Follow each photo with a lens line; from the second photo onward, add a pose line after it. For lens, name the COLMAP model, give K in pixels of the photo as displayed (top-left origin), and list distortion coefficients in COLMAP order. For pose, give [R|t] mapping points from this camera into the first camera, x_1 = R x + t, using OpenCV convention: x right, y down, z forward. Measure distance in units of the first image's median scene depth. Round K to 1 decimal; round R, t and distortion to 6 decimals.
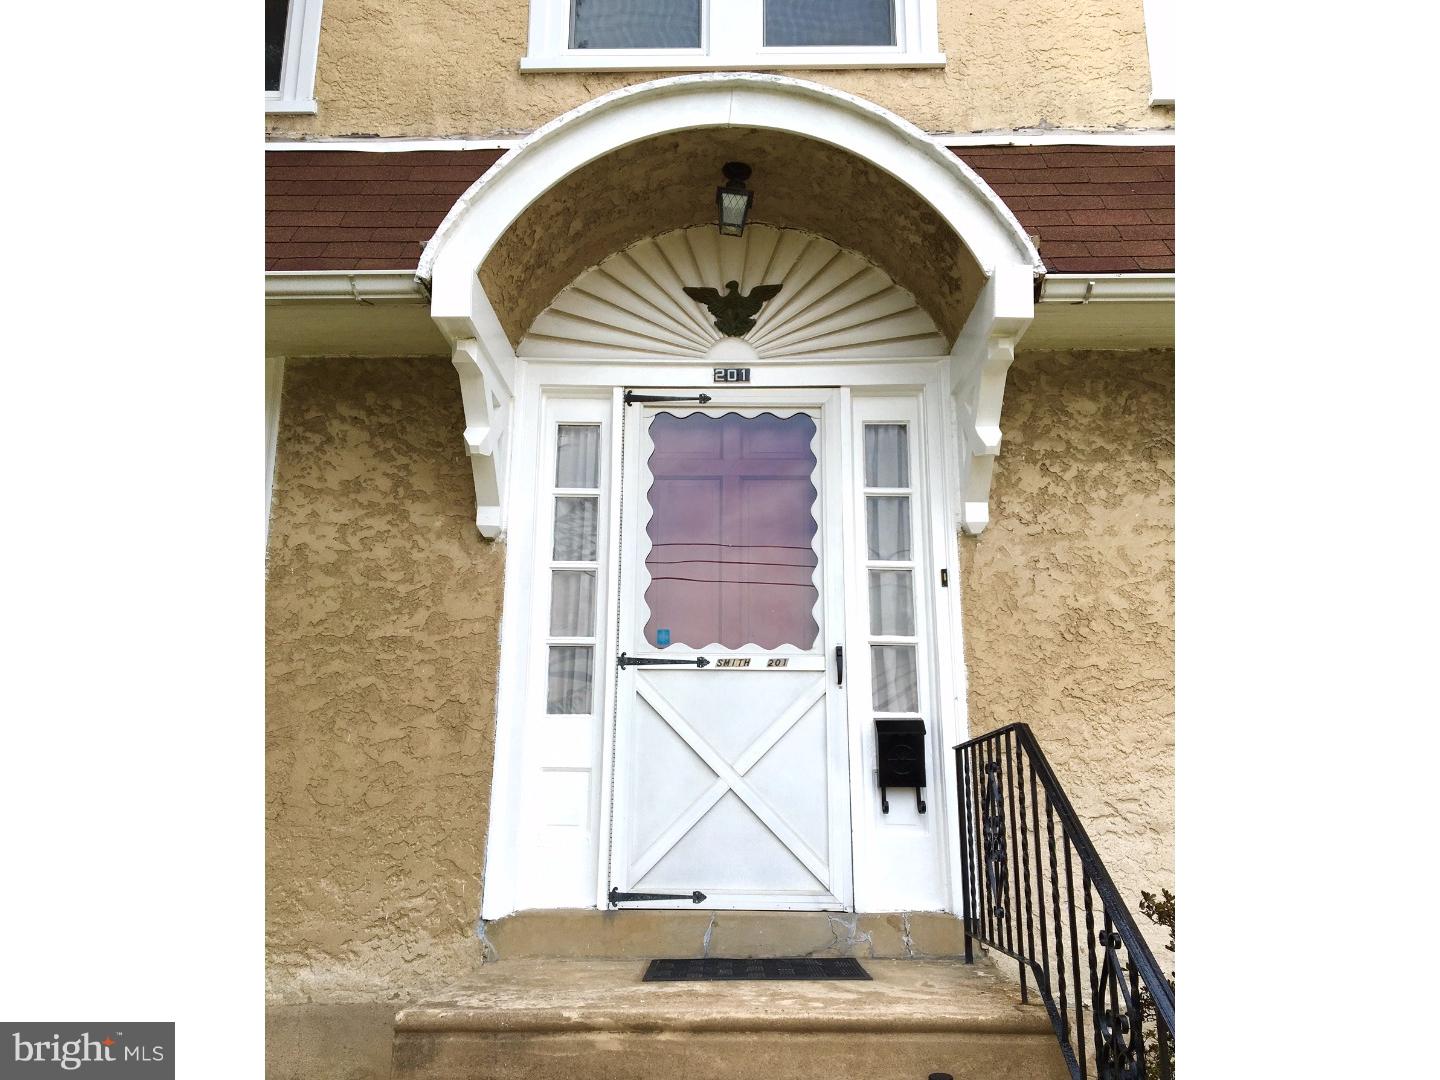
lens RADIAL K [[1223.4, 0, 727.1], [0, 1223.4, 540.0], [0, 0, 1]] dist [0.103271, -0.131831]
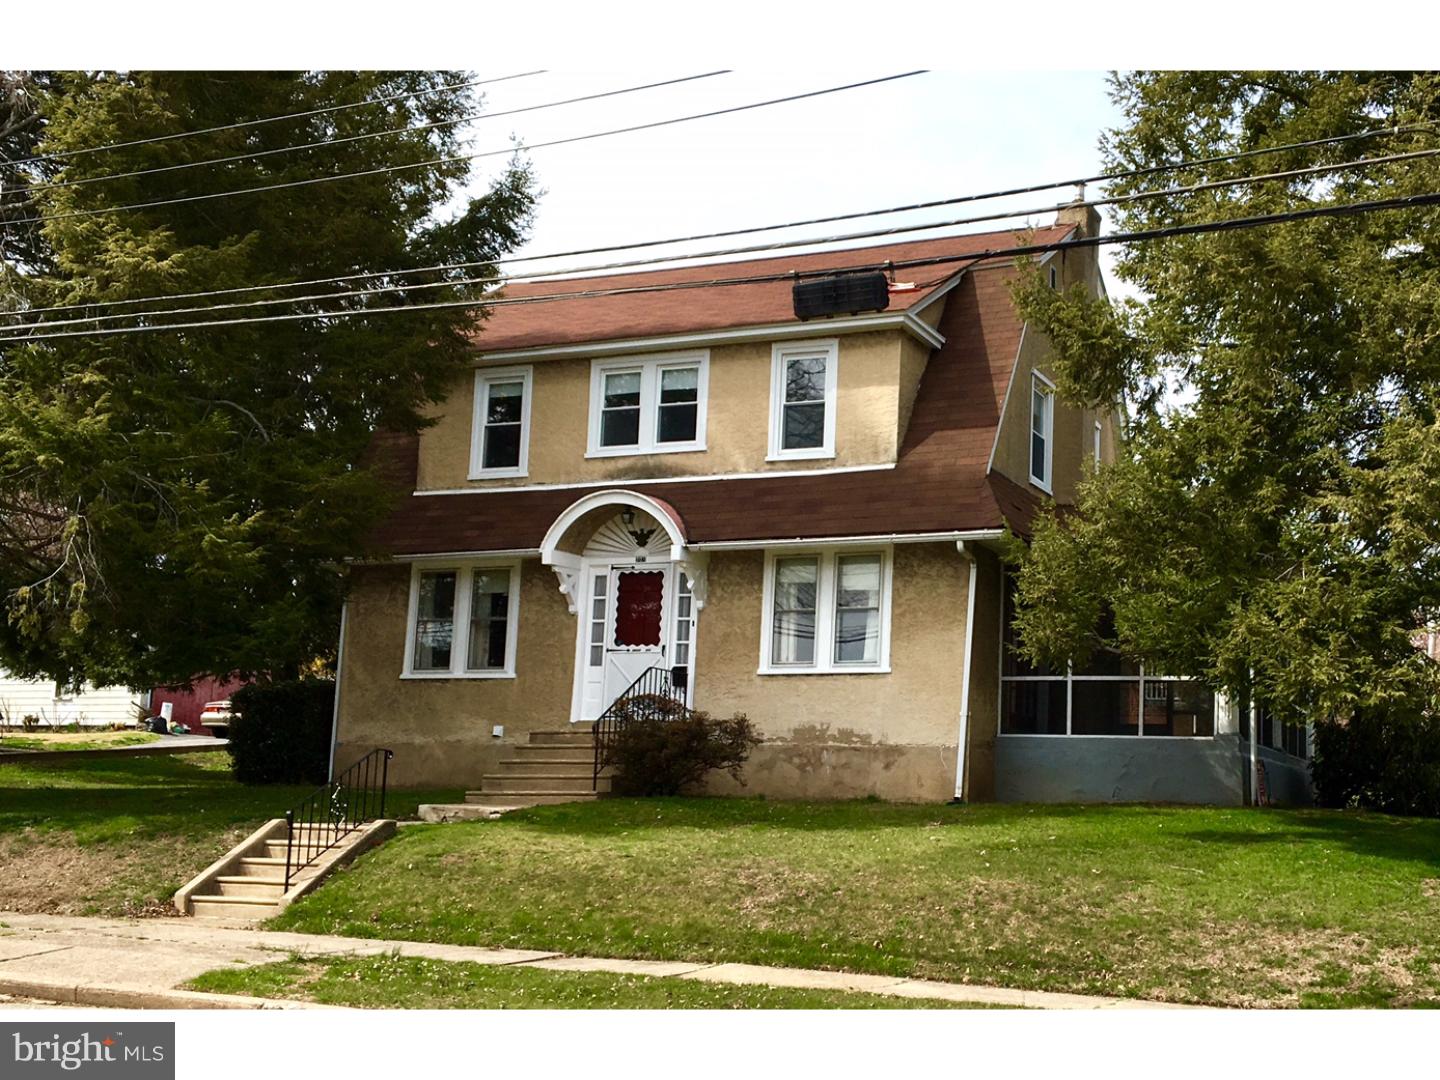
lens RADIAL K [[1223.4, 0, 716.1], [0, 1223.4, 539.4], [0, 0, 1]] dist [0.103271, -0.131831]
pose [[0.932086, -0.051086, -0.358616, 1.388244], [0.076134, 0.995520, 0.056064, -0.365274], [0.354145, -0.079559, 0.931800, -1.982229]]
